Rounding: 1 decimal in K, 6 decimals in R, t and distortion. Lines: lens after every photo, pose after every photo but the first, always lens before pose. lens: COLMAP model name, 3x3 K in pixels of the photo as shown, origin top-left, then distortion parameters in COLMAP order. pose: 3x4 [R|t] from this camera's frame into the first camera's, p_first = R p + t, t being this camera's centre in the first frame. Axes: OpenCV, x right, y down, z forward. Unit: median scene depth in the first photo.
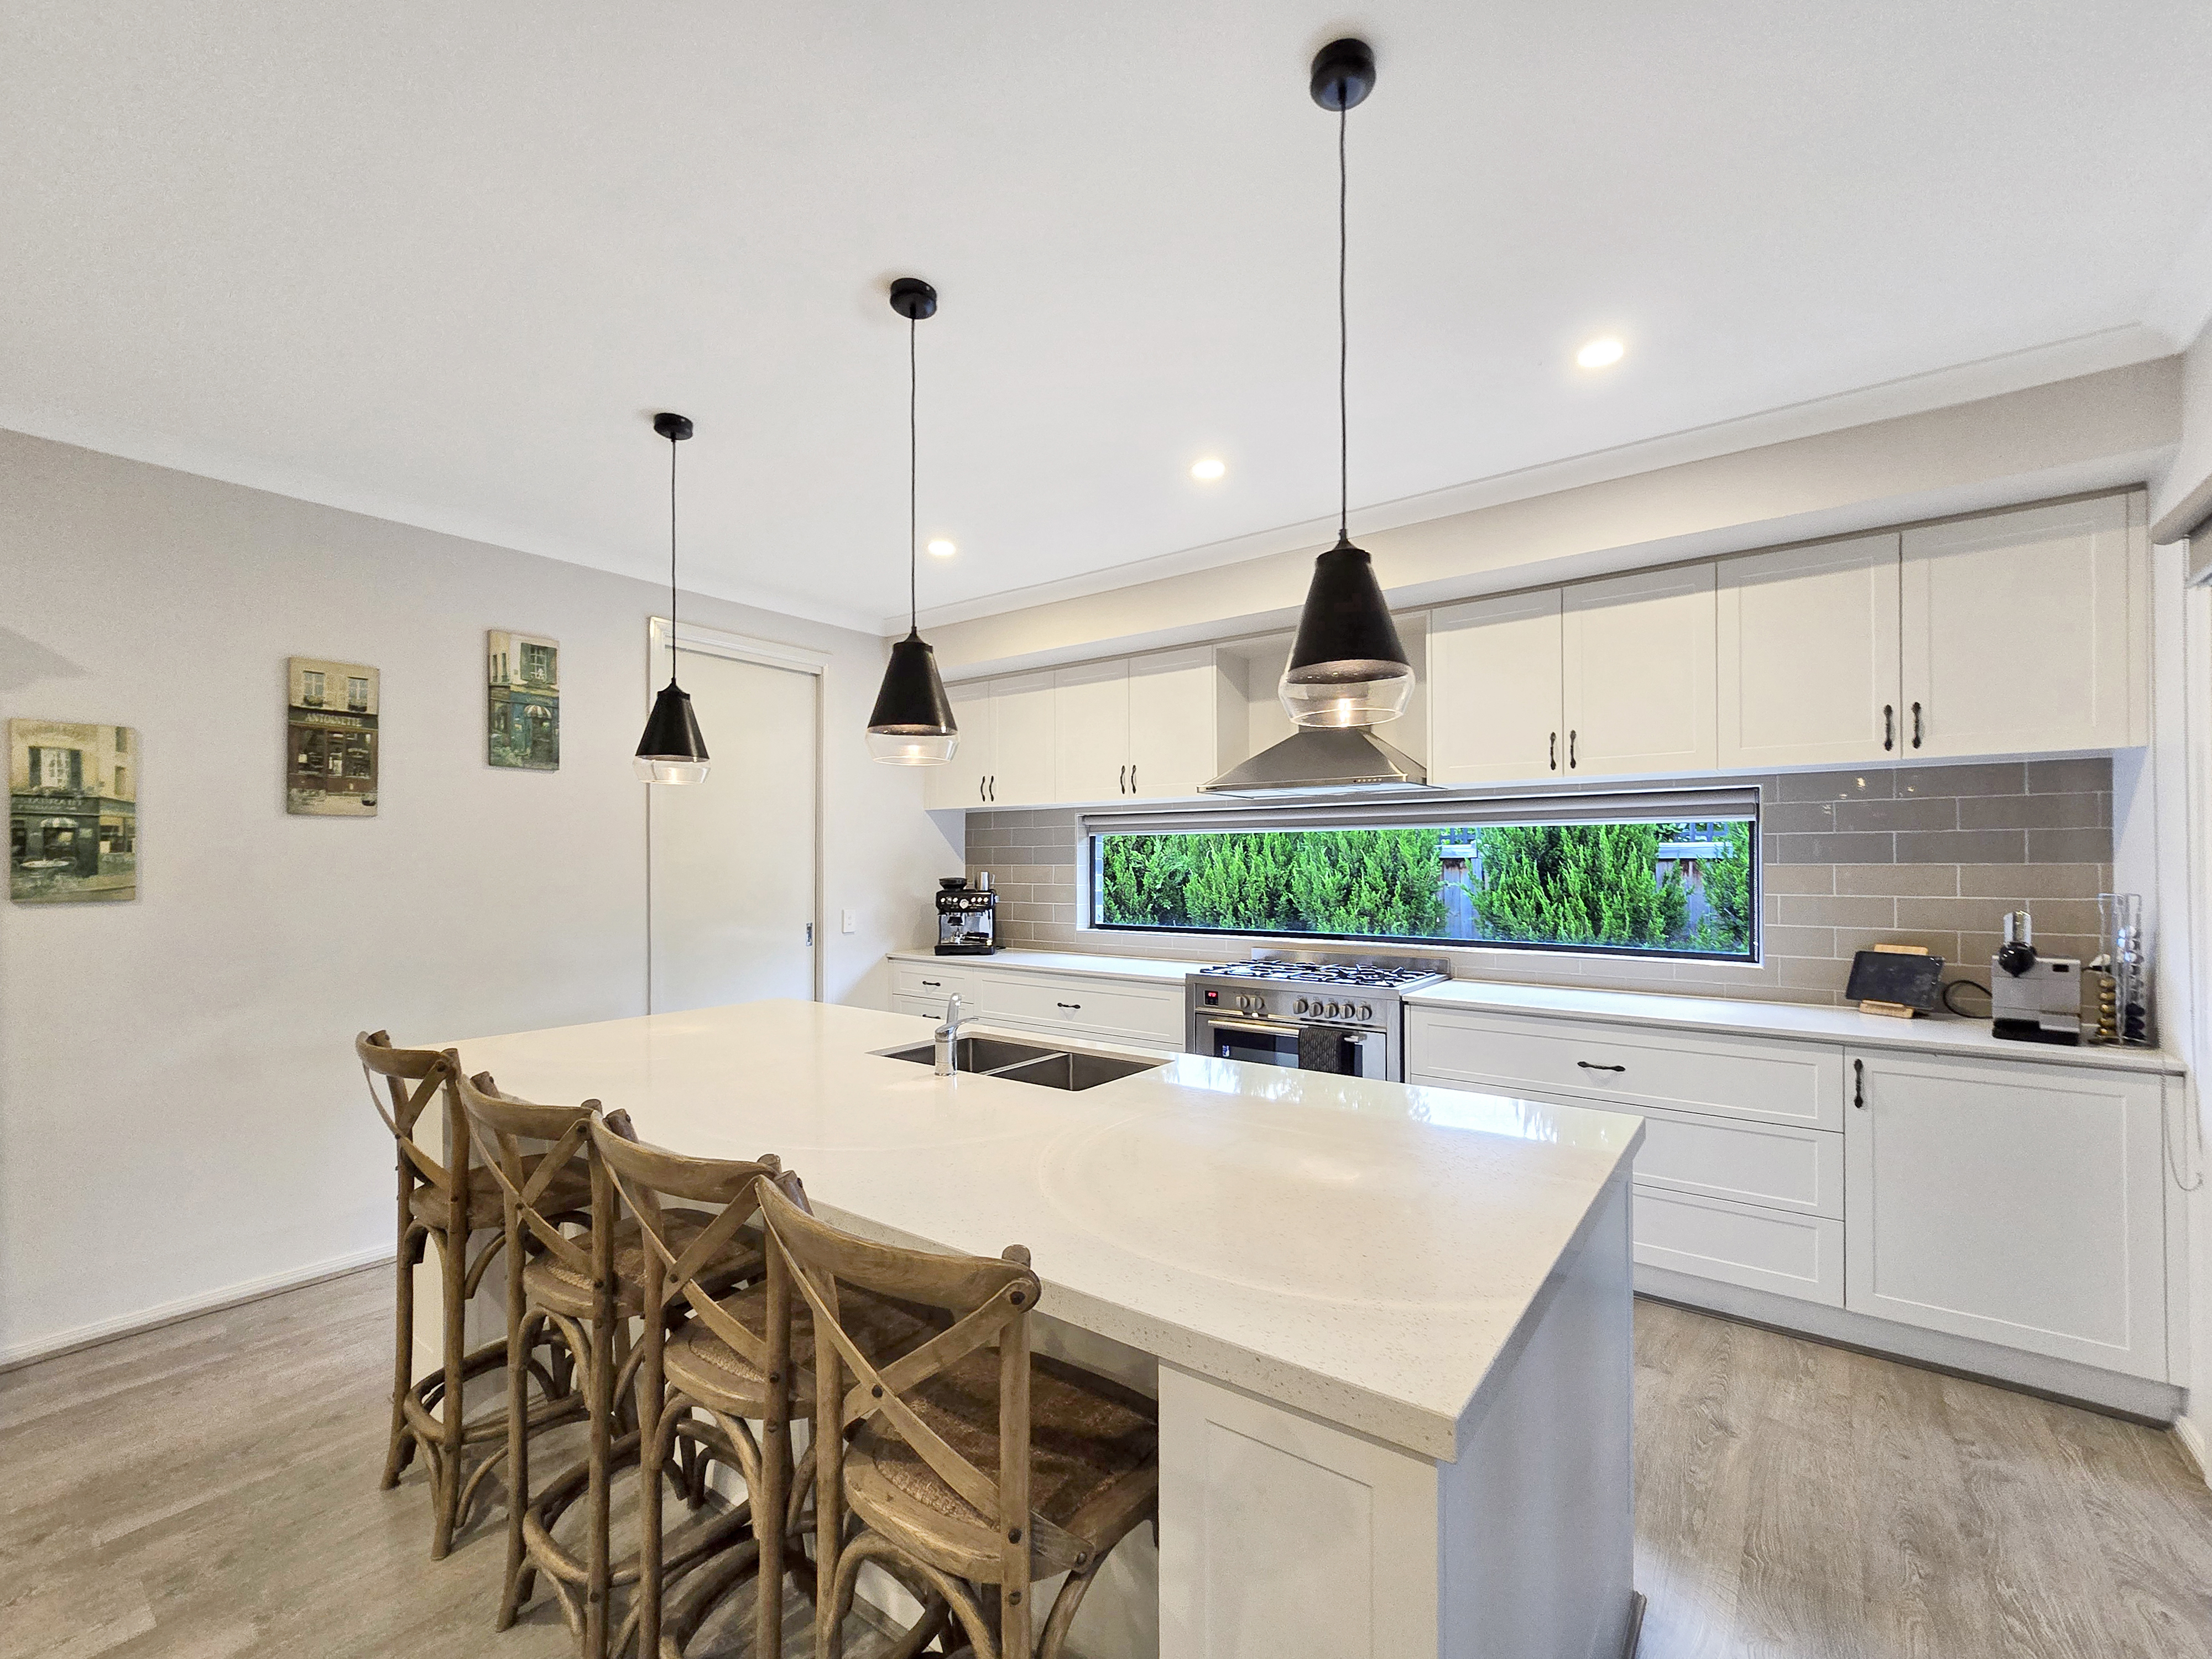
lens RADIAL K [[938.2, 0, 1105.9], [0, 938.2, 852.1], [0, 0, 1]] dist [0.000756, -0.000040]
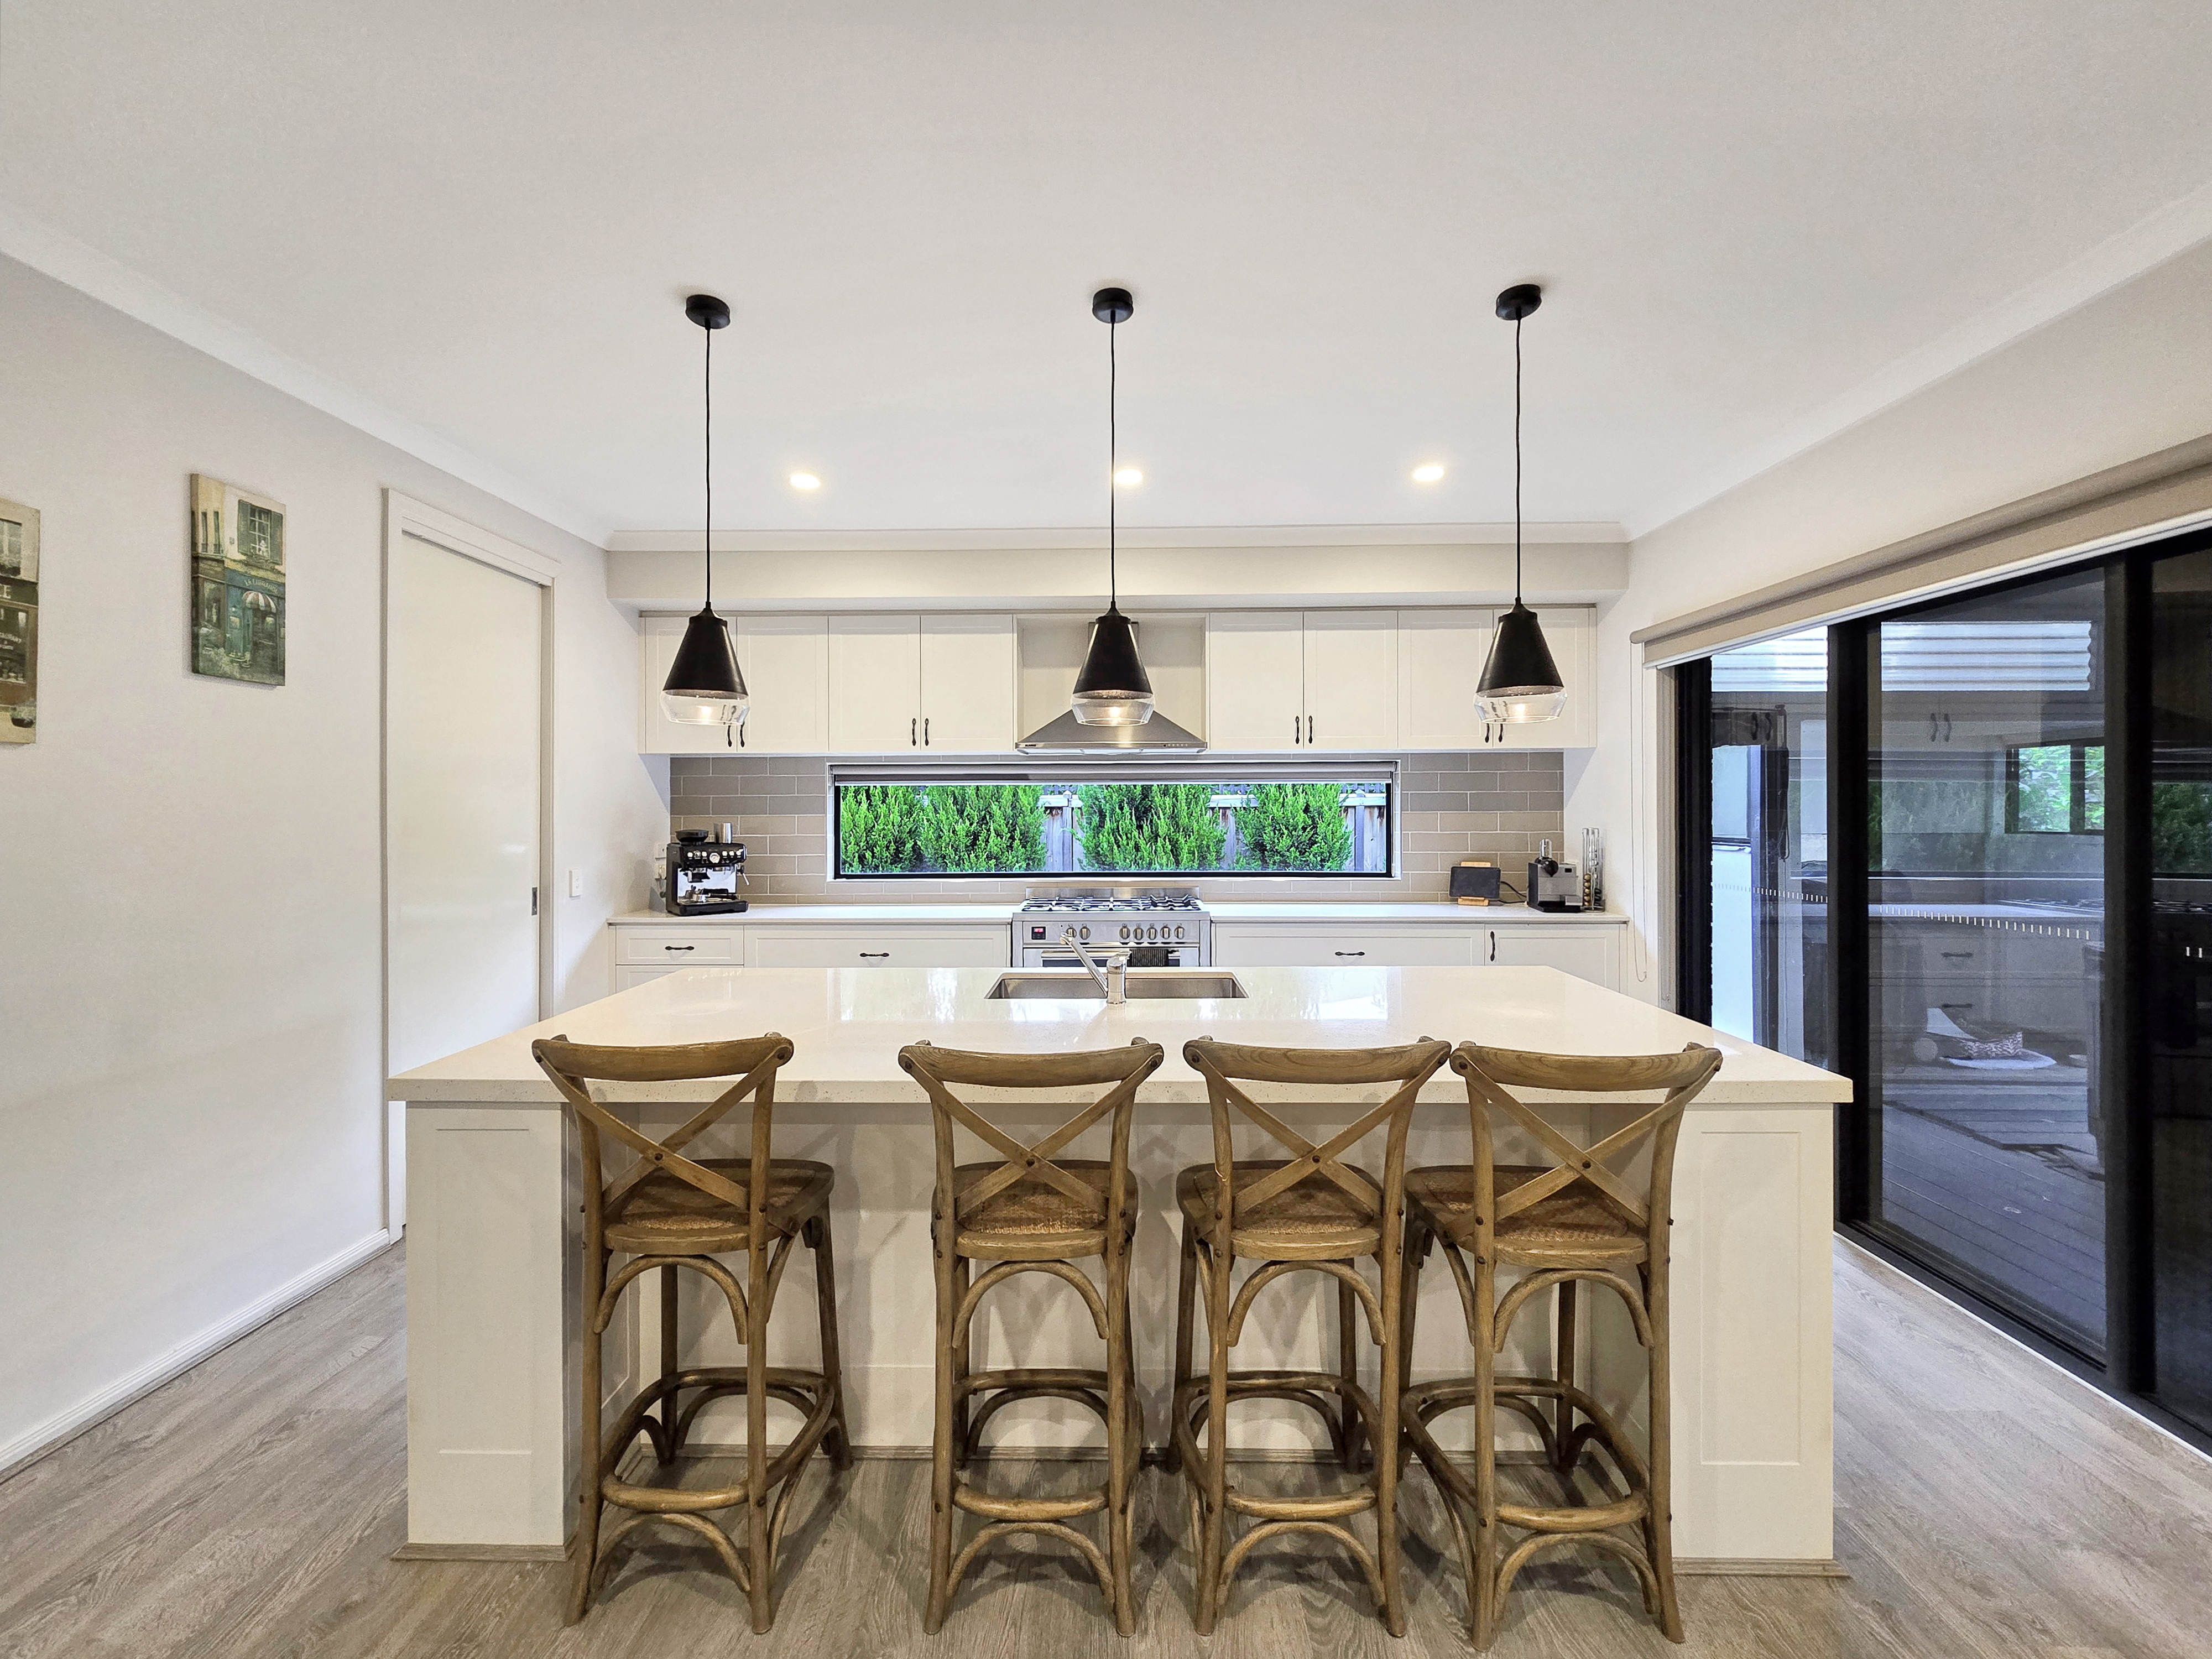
lens RADIAL K [[917.9, 0, 1097.5], [0, 917.9, 802.1], [0, 0, 1]] dist [0.001106, 0.000580]
pose [[0.811462, 0.002665, 0.584399, -0.493539], [-0.004067, 0.999991, 0.001086, -0.002471], [-0.584390, -0.003258, 0.811466, 0.073620]]
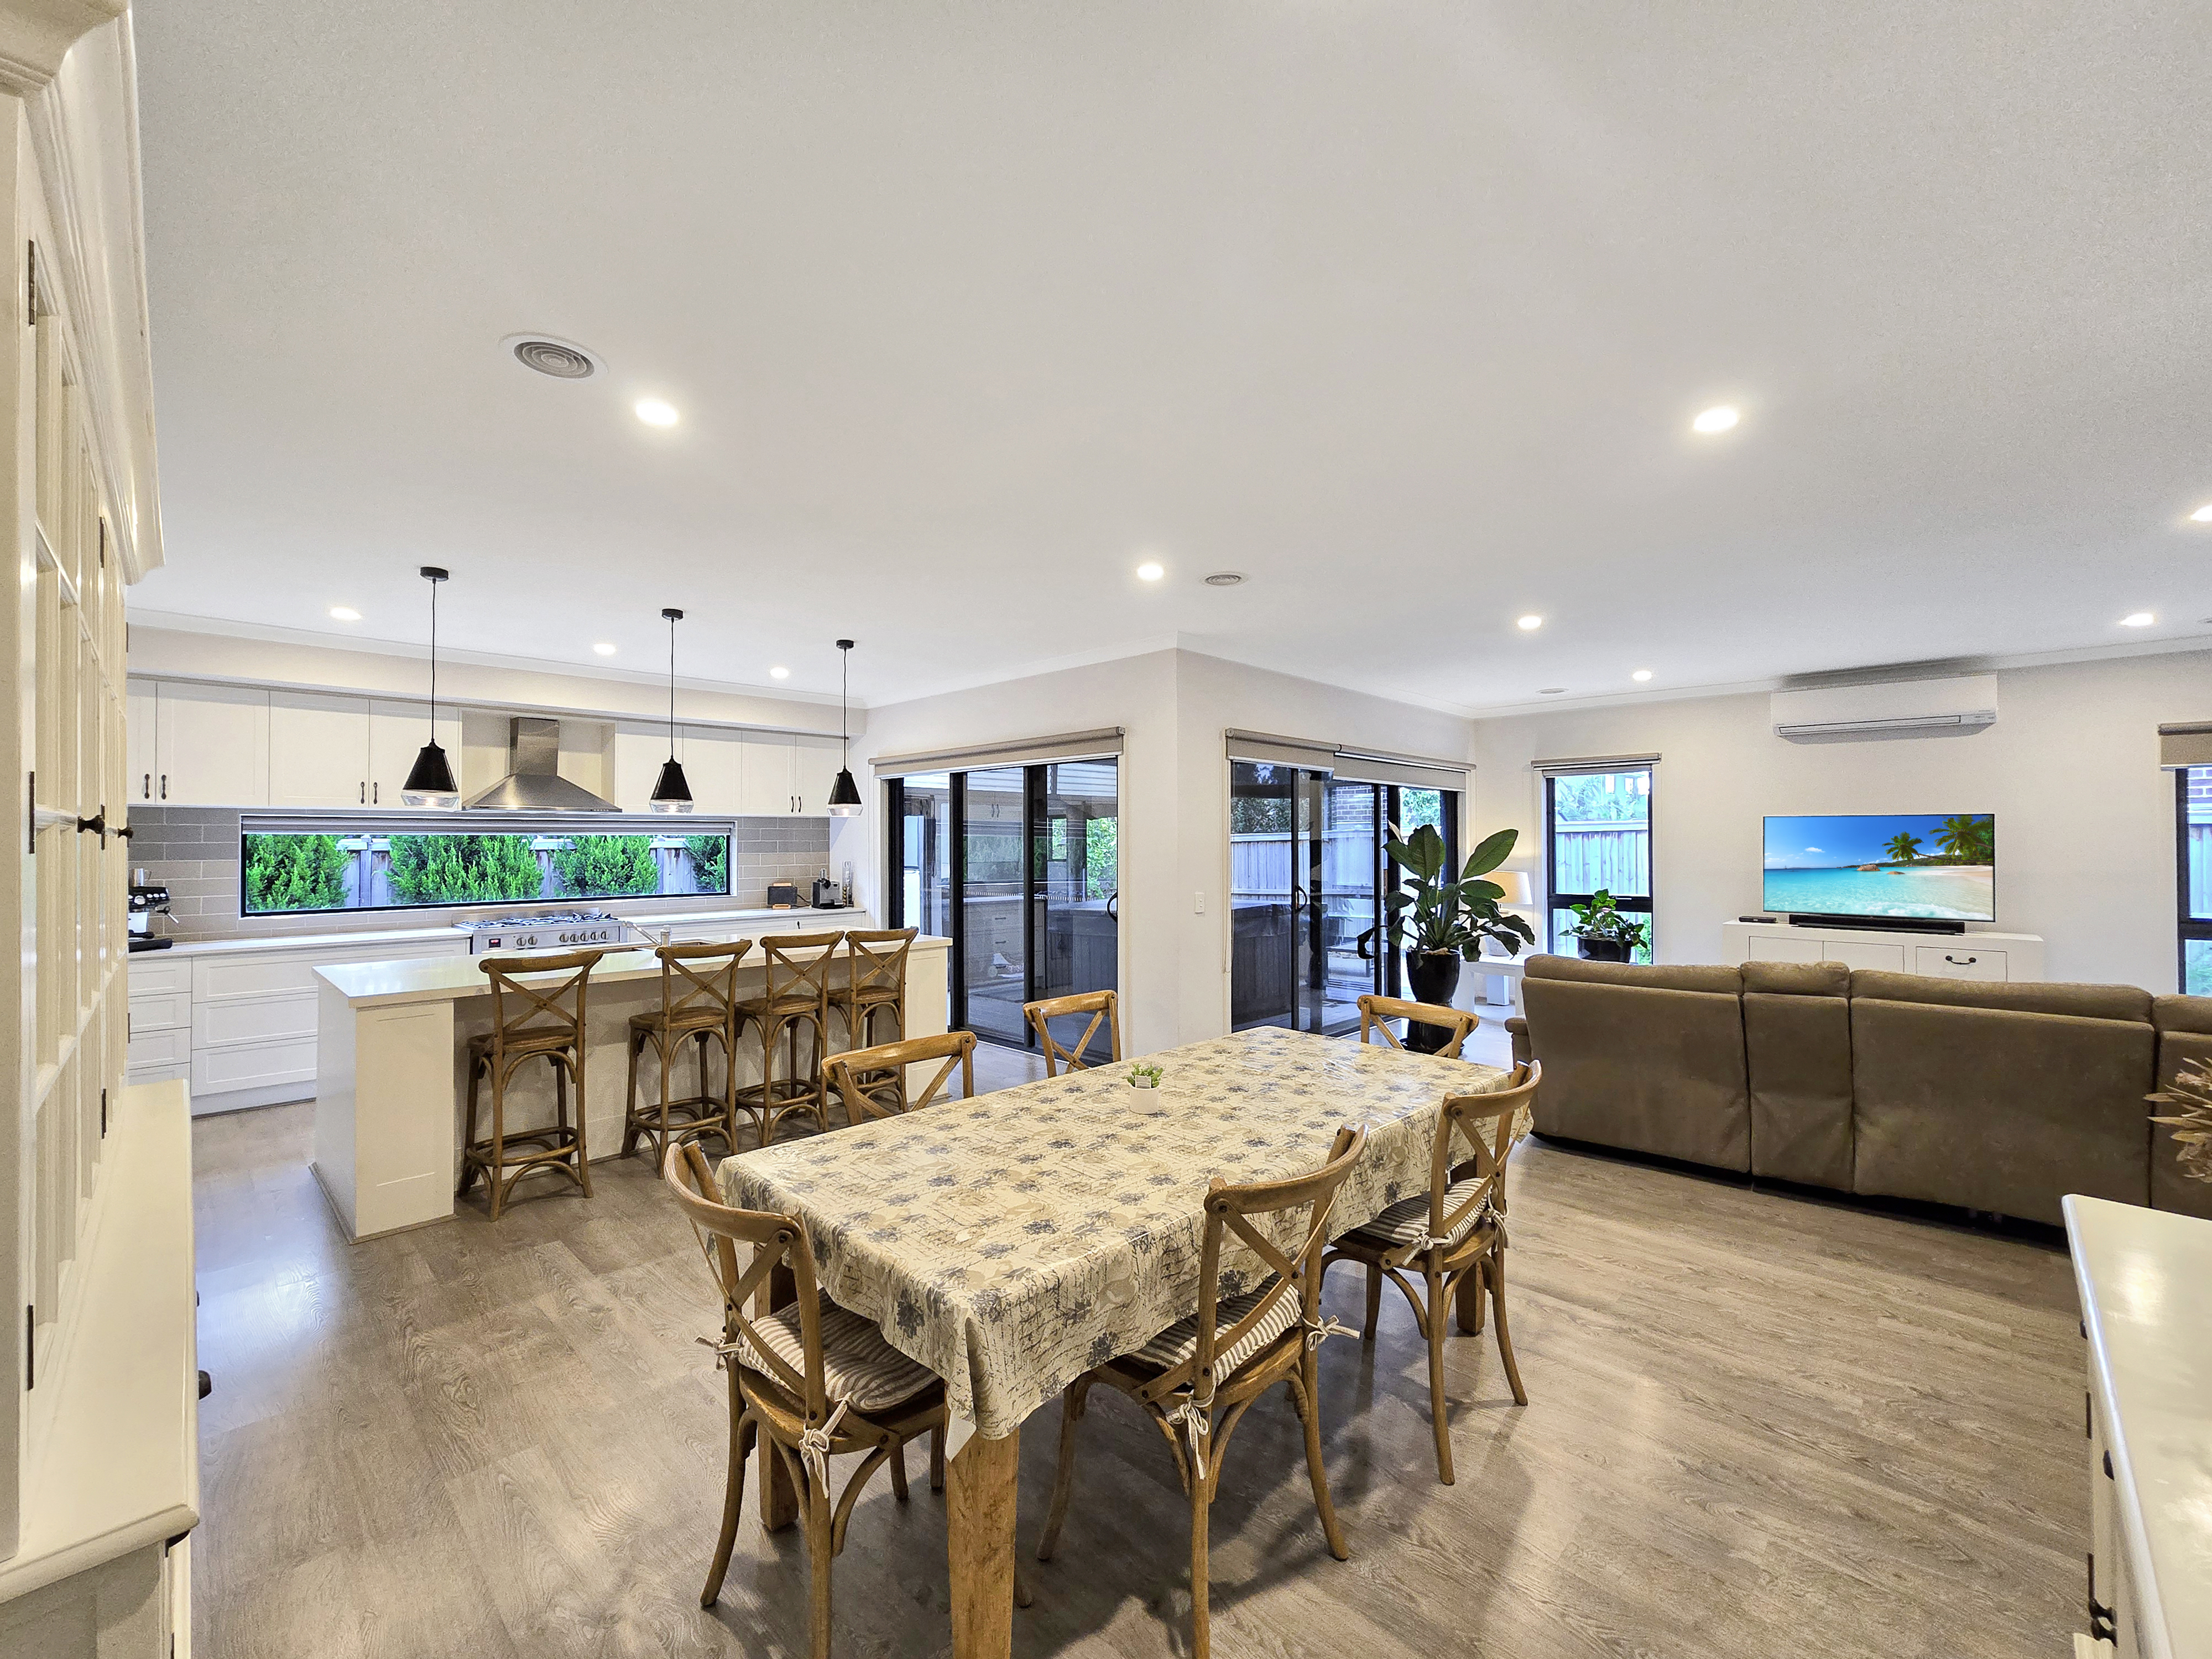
lens RADIAL K [[938.2, 0, 1105.9], [0, 938.2, 852.1], [0, 0, 1]] dist [0.000756, -0.000040]
pose [[0.122104, -0.009067, 0.992476, -1.363992], [-0.005852, 0.999934, 0.009855, -0.016965], [-0.992500, -0.007011, 0.122043, -0.197748]]
